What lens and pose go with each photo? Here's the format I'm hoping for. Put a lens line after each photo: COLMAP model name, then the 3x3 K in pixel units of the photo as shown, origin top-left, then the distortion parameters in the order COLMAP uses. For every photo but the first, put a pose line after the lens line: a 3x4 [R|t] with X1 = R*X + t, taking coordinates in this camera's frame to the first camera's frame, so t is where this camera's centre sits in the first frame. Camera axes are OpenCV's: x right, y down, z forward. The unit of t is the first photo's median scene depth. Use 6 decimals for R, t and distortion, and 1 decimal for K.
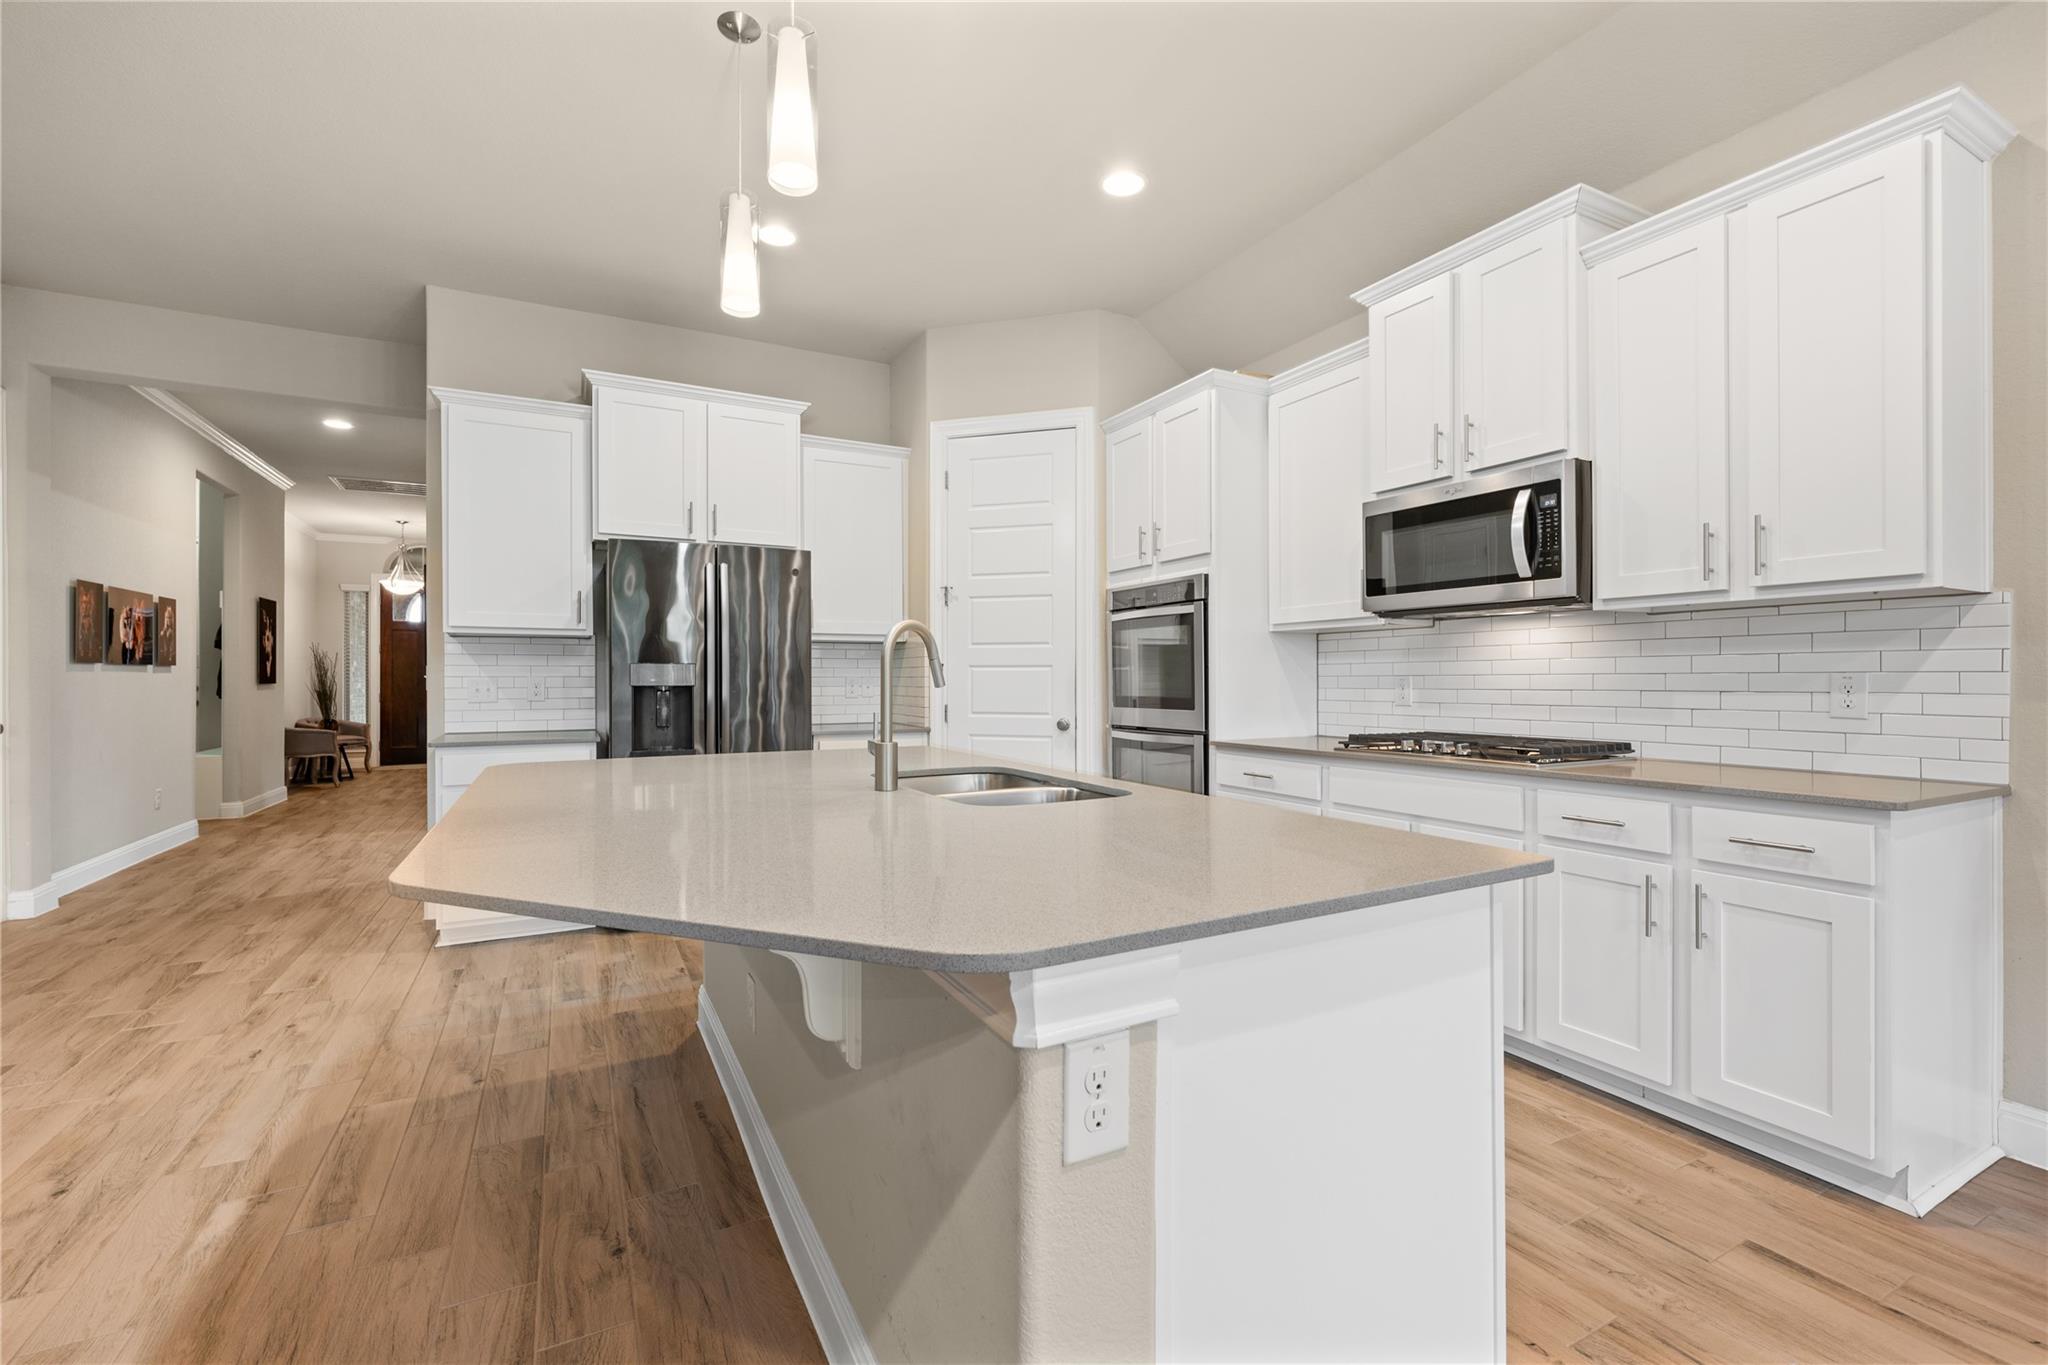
lens RADIAL K [[861.5, 0, 1021.0], [0, 861.5, 681.3], [0, 0, 1]] dist [0.002914, 0.000161]
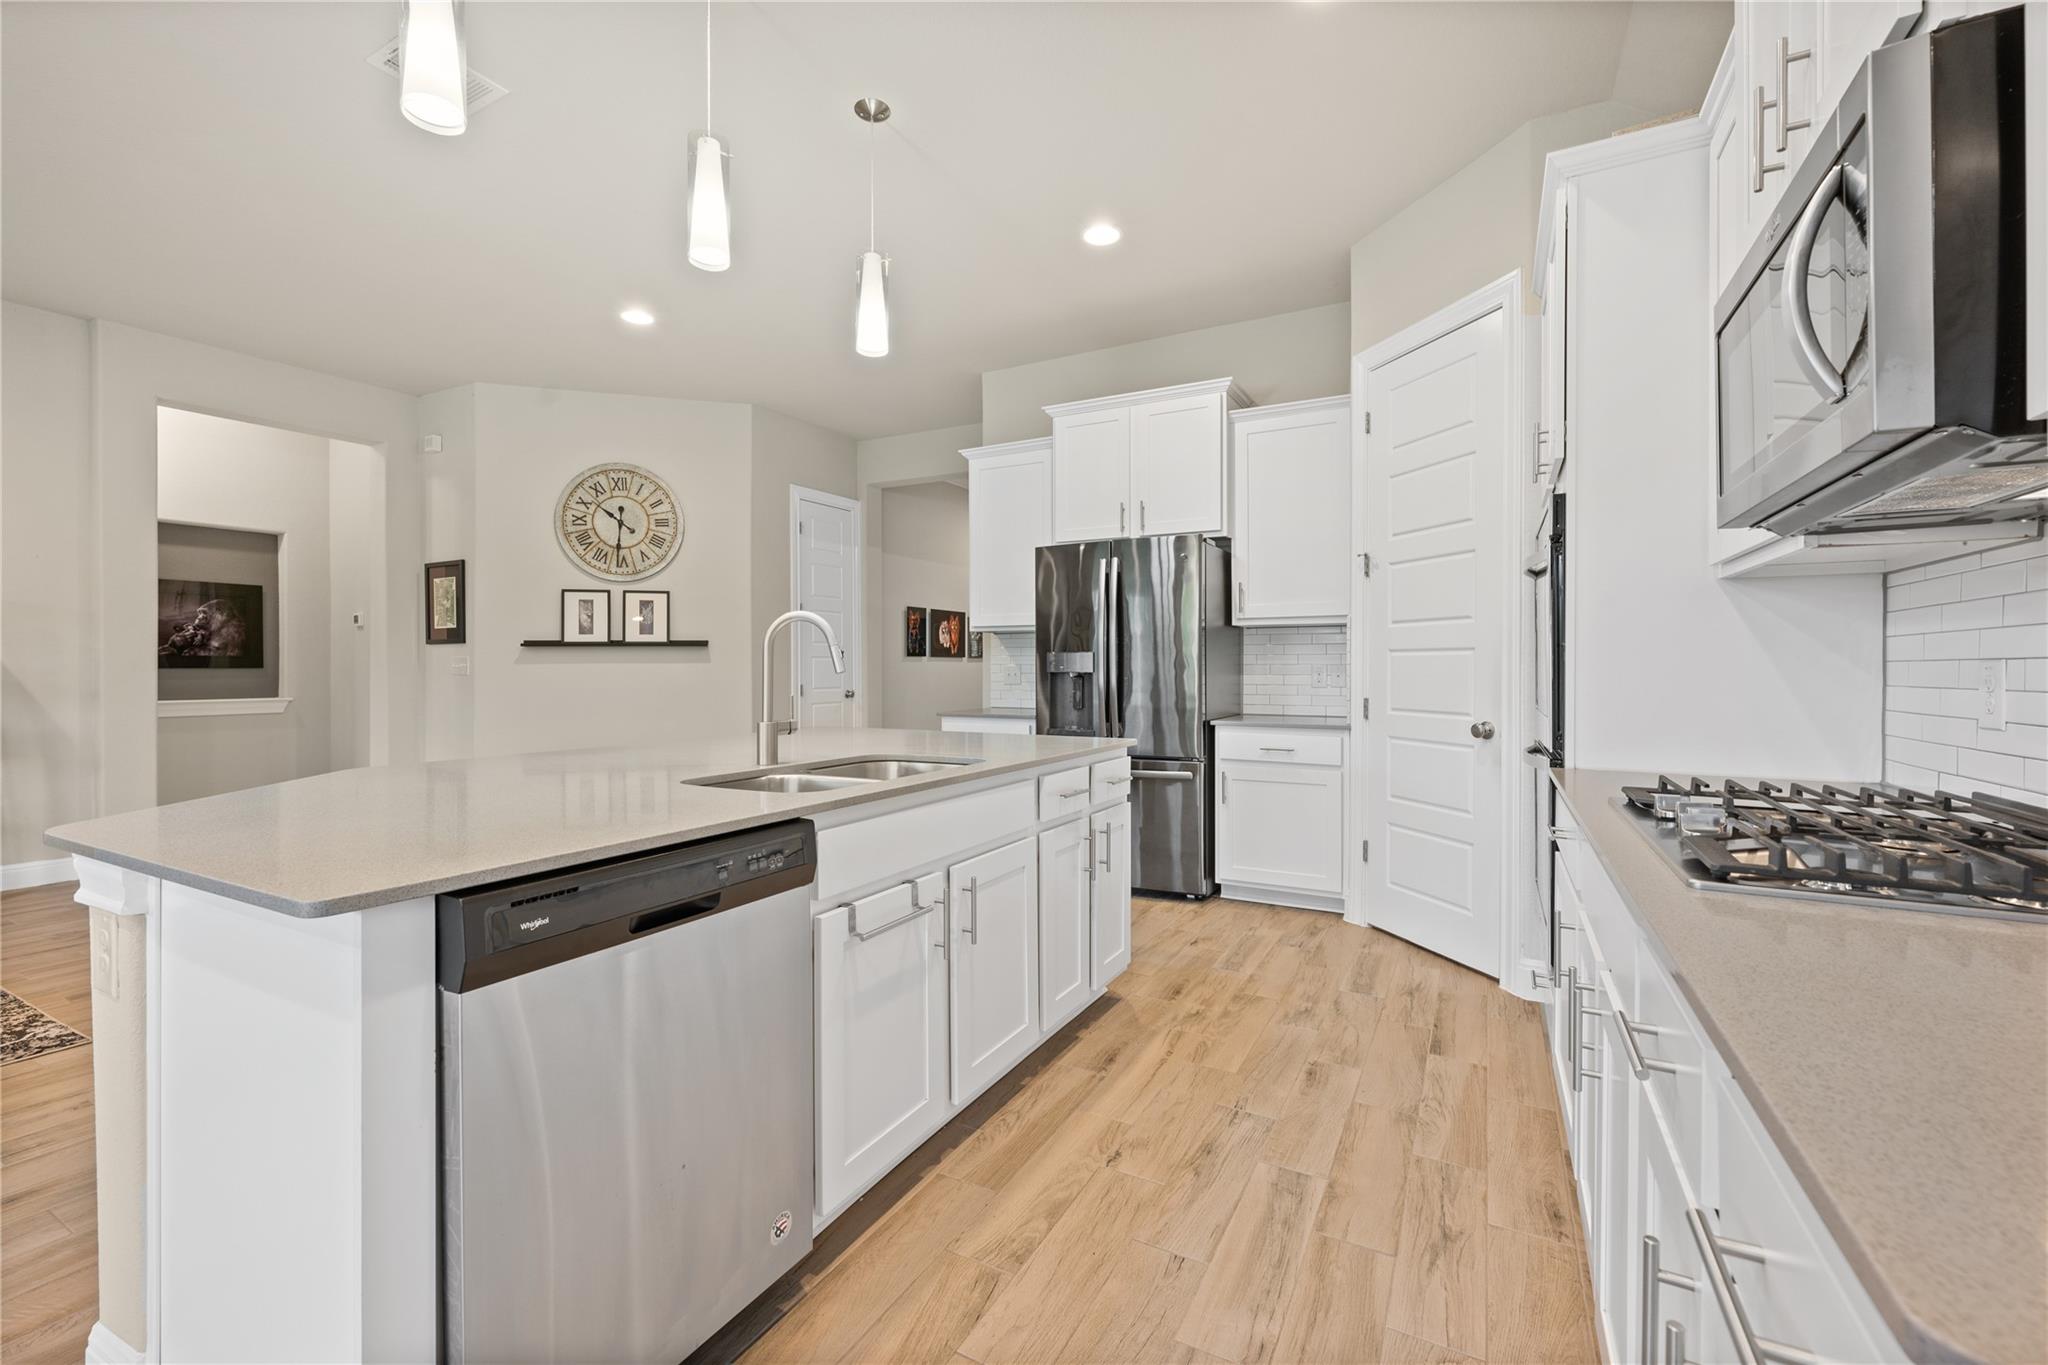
lens RADIAL K [[861.5, 0, 1010.9], [0, 861.5, 663.8], [0, 0, 1]] dist [0.002914, 0.000161]
pose [[0.544965, -0.000775, -0.838459, 0.634799], [-0.004484, 0.999983, -0.003838, -0.001564], [0.838447, 0.005851, 0.544952, 0.422692]]
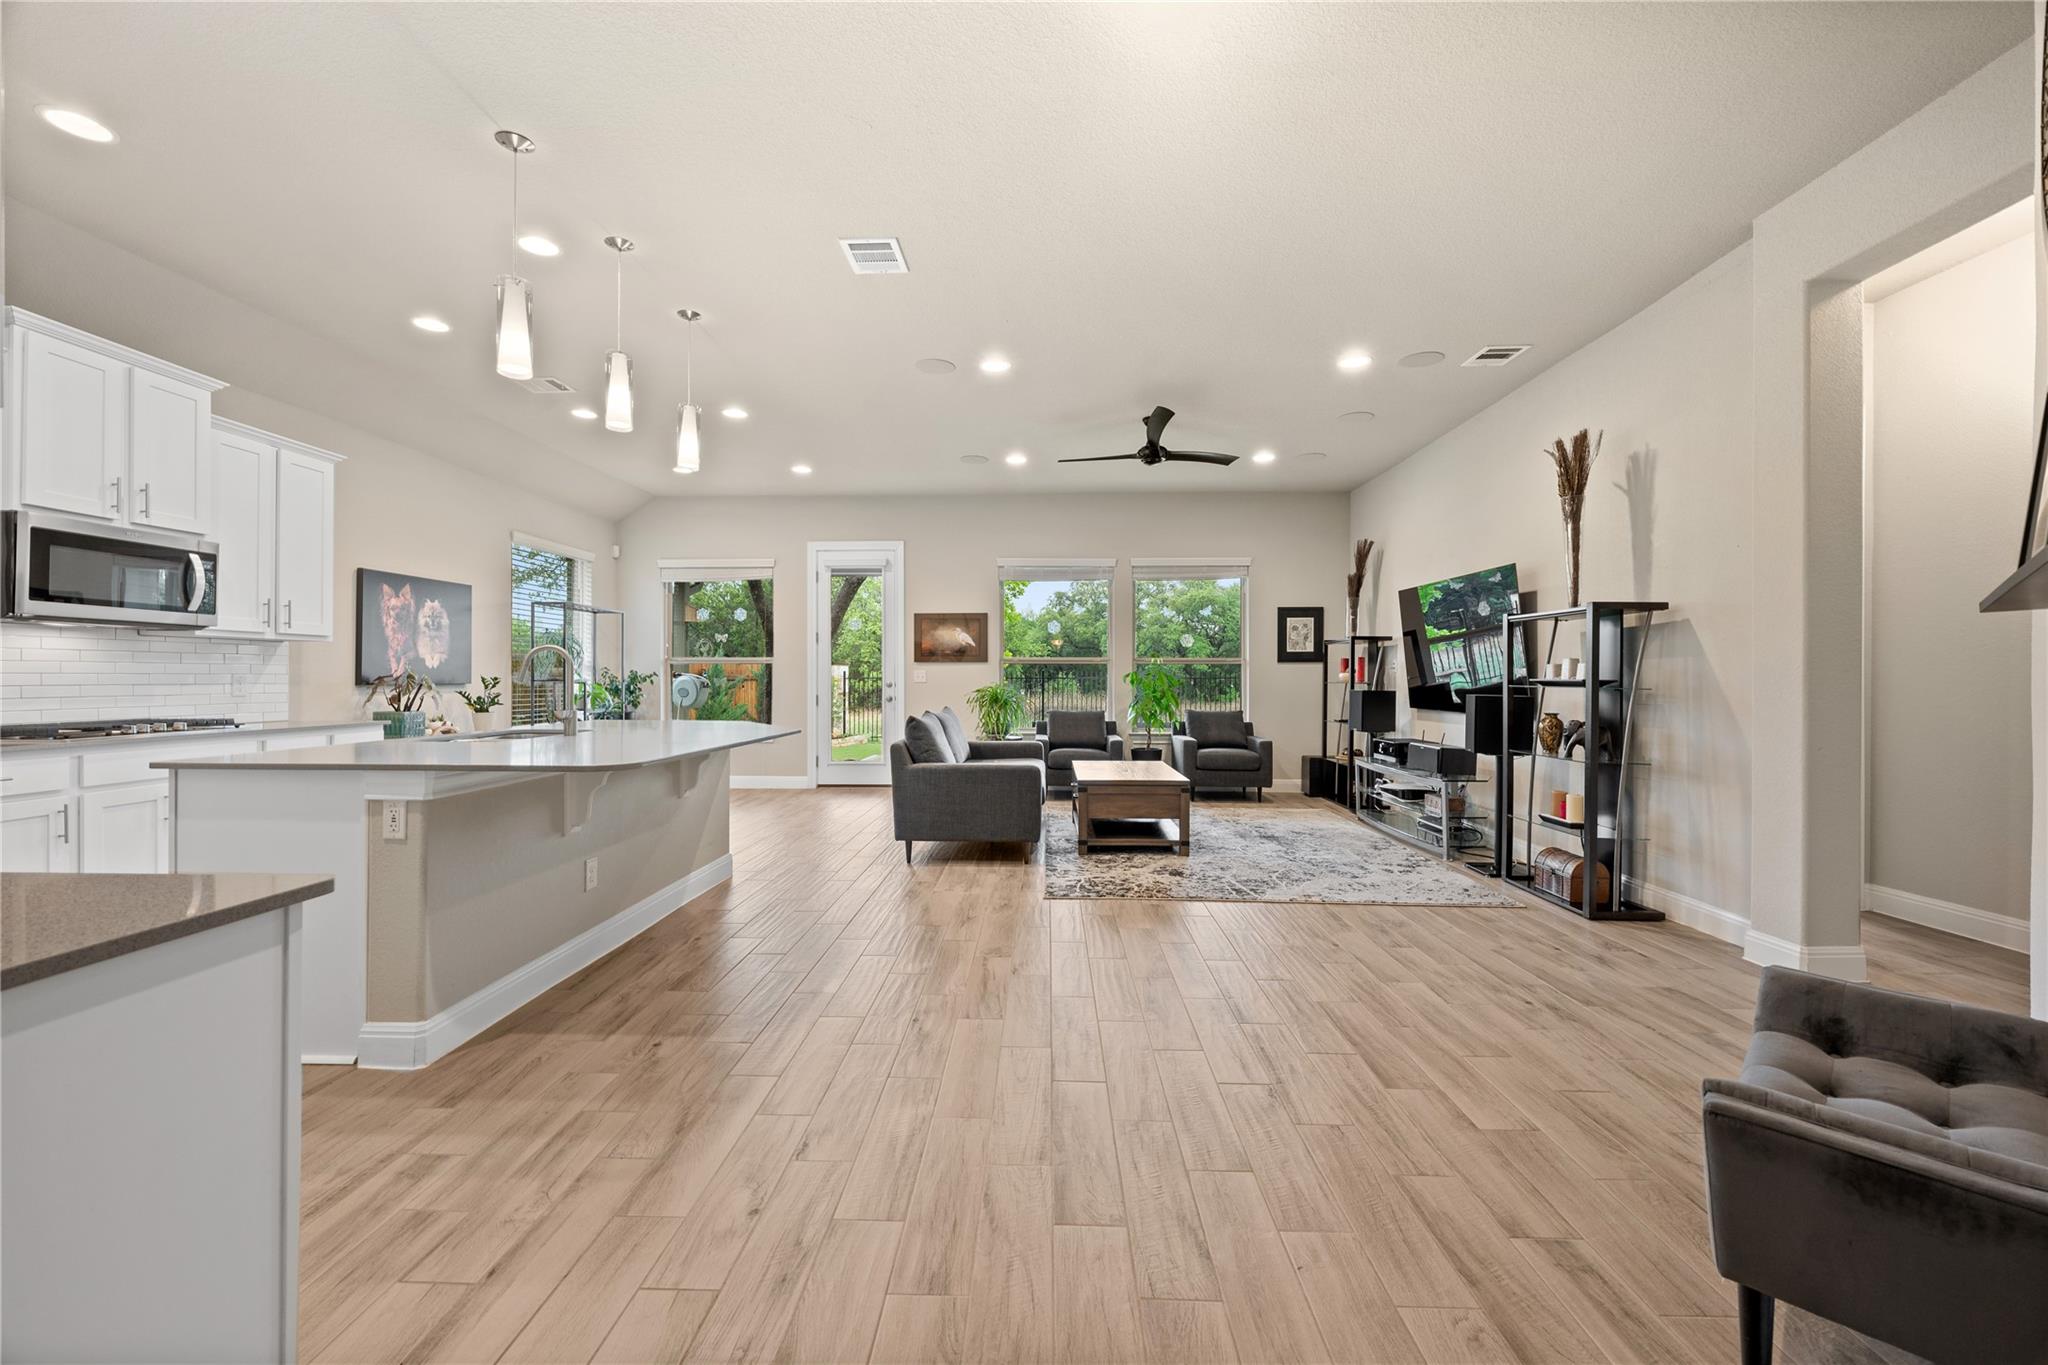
lens RADIAL K [[812.5, 0, 1017.8], [0, 812.5, 674.6], [0, 0, 1]] dist [0.002571, -0.000095]
pose [[-0.866102, 0.003001, 0.499858, -1.254116], [0.001724, 0.999994, -0.003016, -0.000121], [-0.499864, -0.001751, -0.866102, 1.355540]]
